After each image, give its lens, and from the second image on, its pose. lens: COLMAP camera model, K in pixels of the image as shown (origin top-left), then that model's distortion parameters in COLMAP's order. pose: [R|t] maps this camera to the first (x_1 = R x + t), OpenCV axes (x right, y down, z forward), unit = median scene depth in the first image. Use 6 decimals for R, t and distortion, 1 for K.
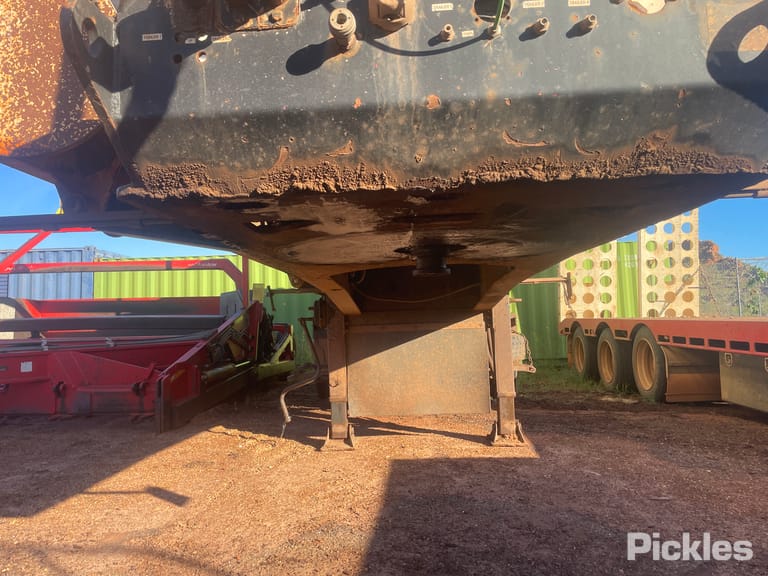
lens RADIAL K [[580.7, 0, 375.5], [0, 580.7, 276.9], [0, 0, 1]] dist [0.077092, -0.113176]
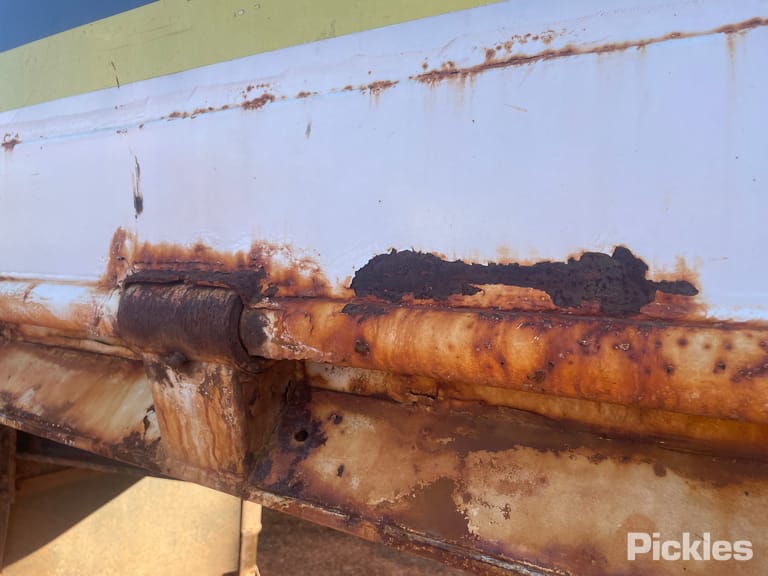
lens RADIAL K [[590.8, 0, 373.2], [0, 590.8, 285.3], [0, 0, 1]] dist [0.092027, -0.130421]
pose [[0.487909, 0.062224, 0.870674, -0.324355], [-0.129558, 0.991570, 0.001738, -0.099576], [-0.863226, -0.113650, 0.491858, 0.569515]]
